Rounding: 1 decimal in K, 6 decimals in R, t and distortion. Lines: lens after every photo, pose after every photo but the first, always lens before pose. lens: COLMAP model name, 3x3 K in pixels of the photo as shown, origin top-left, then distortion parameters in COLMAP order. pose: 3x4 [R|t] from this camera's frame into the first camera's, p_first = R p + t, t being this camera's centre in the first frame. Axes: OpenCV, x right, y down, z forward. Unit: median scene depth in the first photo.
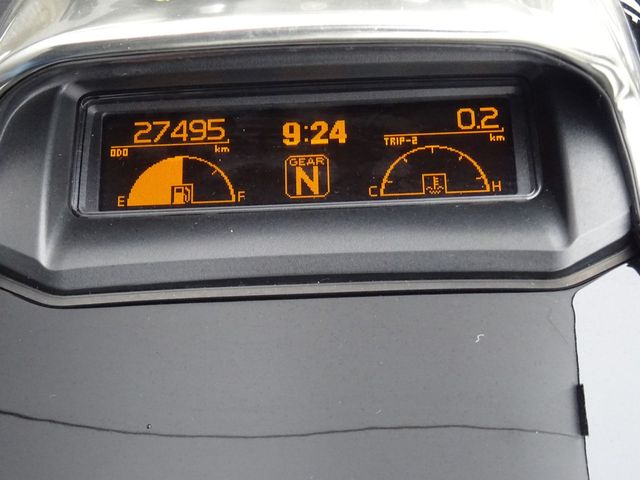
lens RADIAL K [[1524.2, 0, 320.0], [0, 1524.2, 240.0], [0, 0, 1]] dist [0.073750, 0.480999]
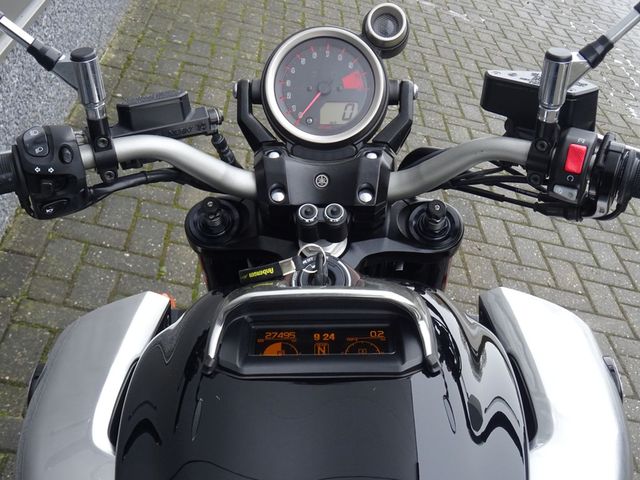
lens RADIAL K [[956.2, 0, 320.0], [0, 956.2, 240.0], [0, 0, 1]] dist [-0.002671, -0.000153]
pose [[0.999088, 0.041930, 0.008022, -0.036328], [-0.036033, 0.929033, -0.368237, 0.464468], [-0.022893, 0.367613, 0.929697, -0.879142]]
